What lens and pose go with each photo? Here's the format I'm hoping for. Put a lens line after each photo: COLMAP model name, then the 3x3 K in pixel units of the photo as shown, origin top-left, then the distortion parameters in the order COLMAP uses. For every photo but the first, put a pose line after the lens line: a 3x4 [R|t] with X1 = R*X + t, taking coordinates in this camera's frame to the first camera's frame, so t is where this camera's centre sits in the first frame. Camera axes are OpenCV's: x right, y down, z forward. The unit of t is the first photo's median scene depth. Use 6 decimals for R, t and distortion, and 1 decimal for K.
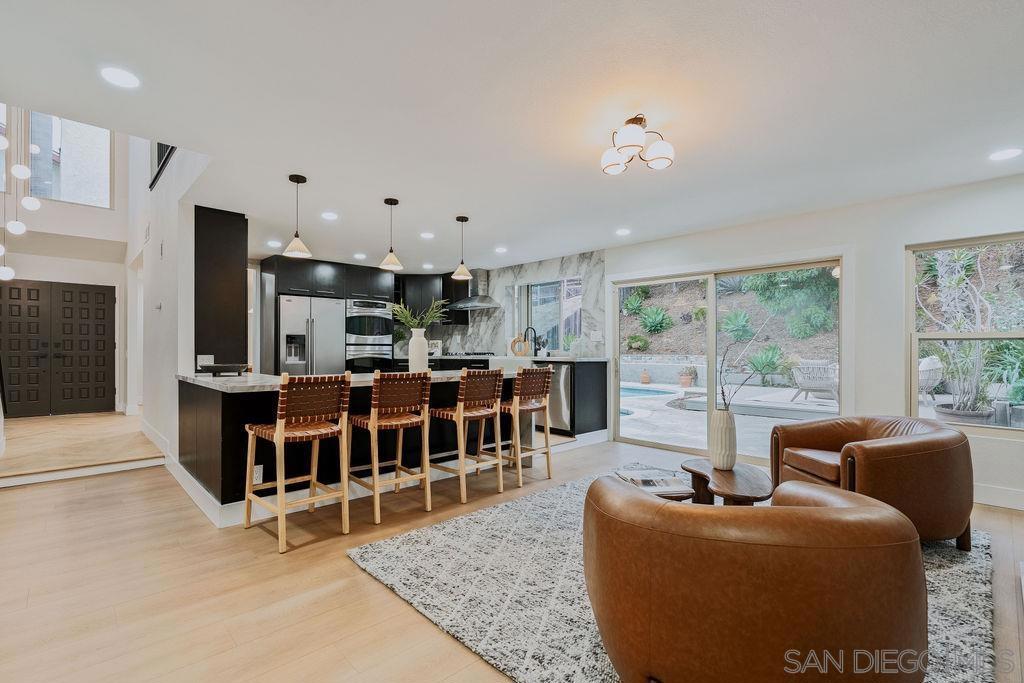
lens RADIAL K [[465.0, 0, 492.2], [0, 465.0, 350.7], [0, 0, 1]] dist [-0.001020, 0.000365]
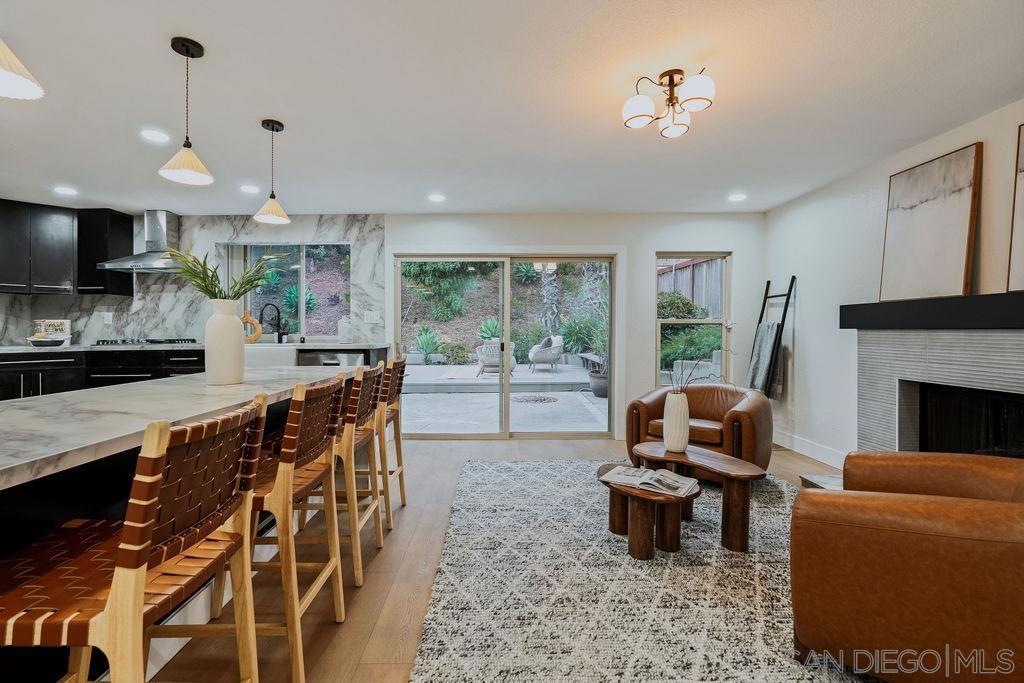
lens RADIAL K [[468.8, 0, 494.4], [0, 468.8, 330.4], [0, 0, 1]] dist [-0.001267, 0.001338]
pose [[0.682897, -0.005437, 0.730494, -0.308849], [0.007967, 0.999968, -0.000005, -0.007513], [-0.730471, 0.005823, 0.682919, 0.347614]]
